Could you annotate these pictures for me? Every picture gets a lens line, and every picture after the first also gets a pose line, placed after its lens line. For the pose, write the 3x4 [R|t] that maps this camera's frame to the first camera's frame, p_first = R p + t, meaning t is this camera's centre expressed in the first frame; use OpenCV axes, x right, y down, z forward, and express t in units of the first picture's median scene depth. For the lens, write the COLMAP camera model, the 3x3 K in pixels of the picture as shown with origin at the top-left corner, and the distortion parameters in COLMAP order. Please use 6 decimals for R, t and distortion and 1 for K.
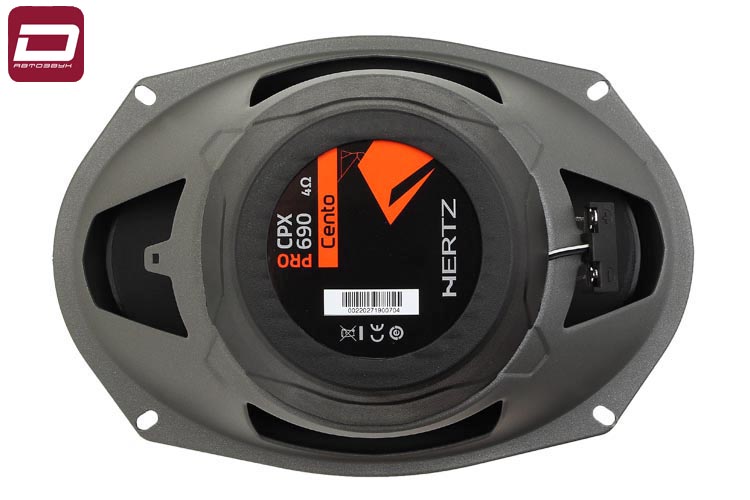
lens RADIAL K [[1019.6, 0, 376.4], [0, 1019.6, 249.7], [0, 0, 1]] dist [0.017595, 0.000000]
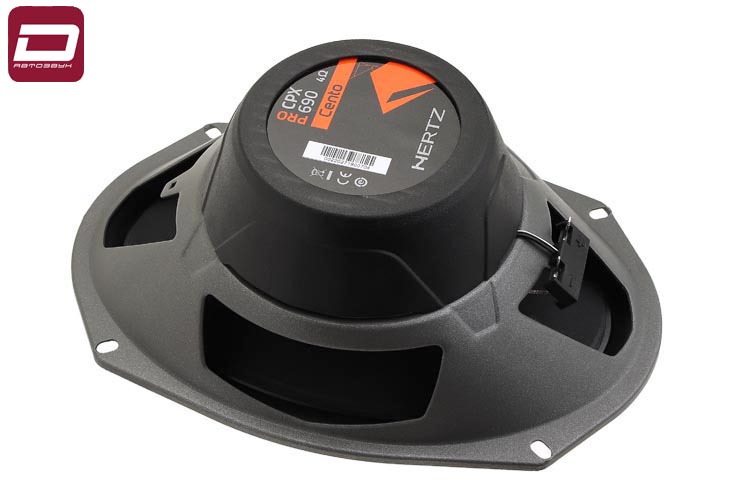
lens RADIAL K [[943.2, 0, 373.5], [0, 943.2, 250.1], [0, 0, 1]] dist [0.013260, 0.000000]
pose [[0.960541, 0.251793, -0.118163, 0.163344], [-0.278140, 0.869547, -0.408075, 0.531309], [-0.000002, 0.424839, 0.905269, 0.125718]]
